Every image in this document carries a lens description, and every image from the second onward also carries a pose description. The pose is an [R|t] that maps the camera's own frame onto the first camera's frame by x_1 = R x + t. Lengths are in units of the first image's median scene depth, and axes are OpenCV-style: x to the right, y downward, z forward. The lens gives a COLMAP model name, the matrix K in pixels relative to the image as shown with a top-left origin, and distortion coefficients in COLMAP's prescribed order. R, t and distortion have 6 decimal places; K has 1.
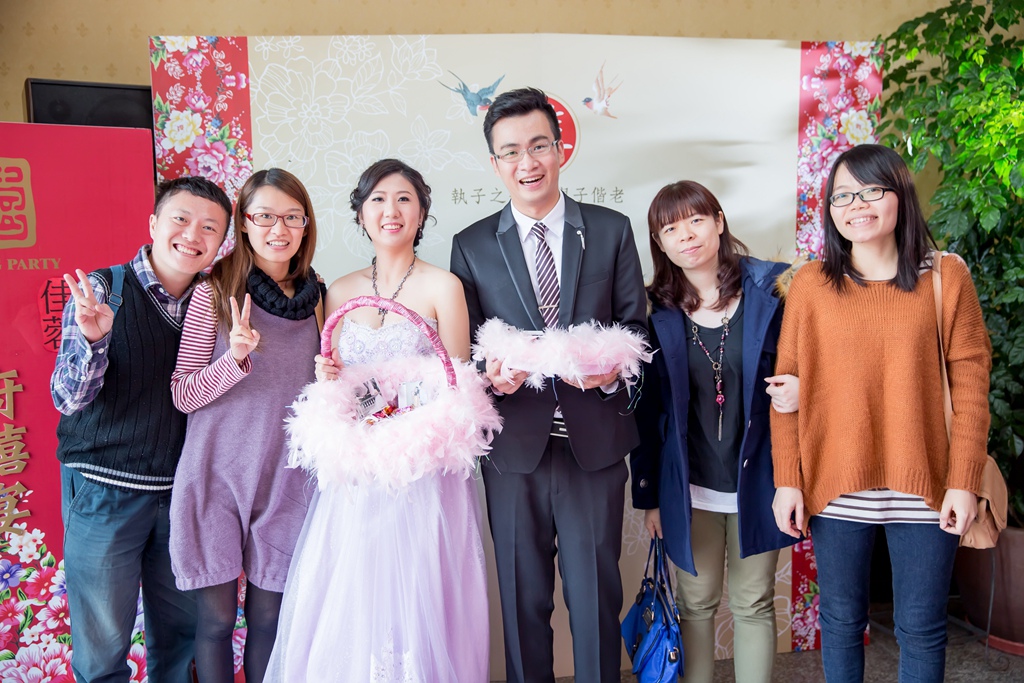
lens RADIAL K [[1058.2, 0, 513.9], [0, 1058.2, 333.2], [0, 0, 1]] dist [0.030598, 0.000000]
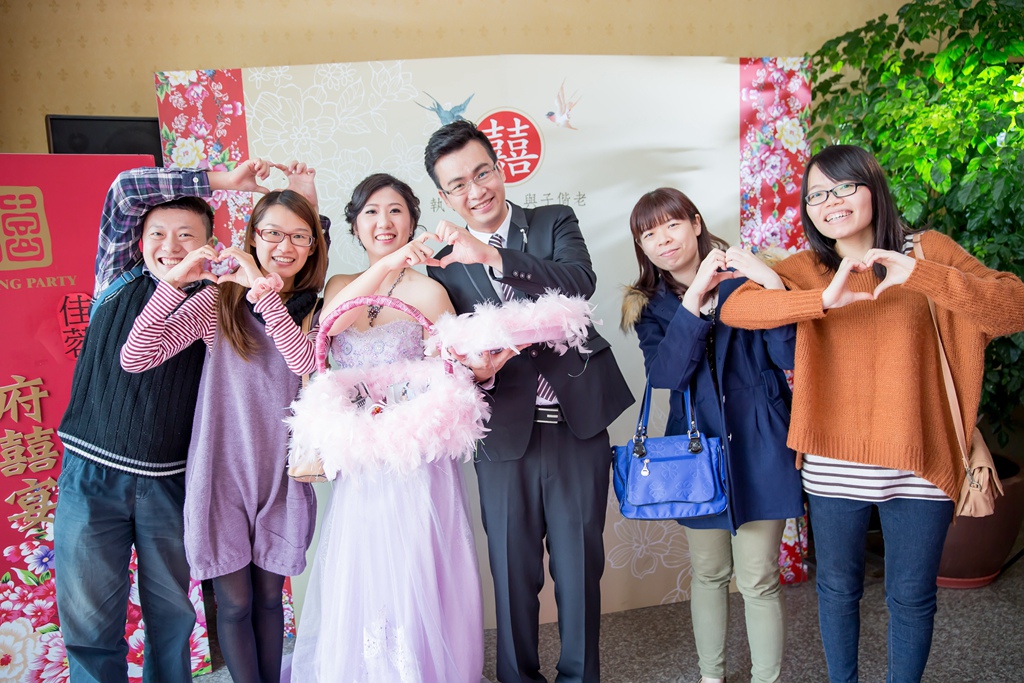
lens RADIAL K [[796.8, 0, 514.6], [0, 796.8, 340.9], [0, 0, 1]] dist [-0.083657, 0.086442]
pose [[0.999436, -0.033549, -0.001467, 0.025673], [0.033580, 0.998740, 0.037282, -0.015913], [0.000214, -0.037310, 0.999304, 0.169324]]
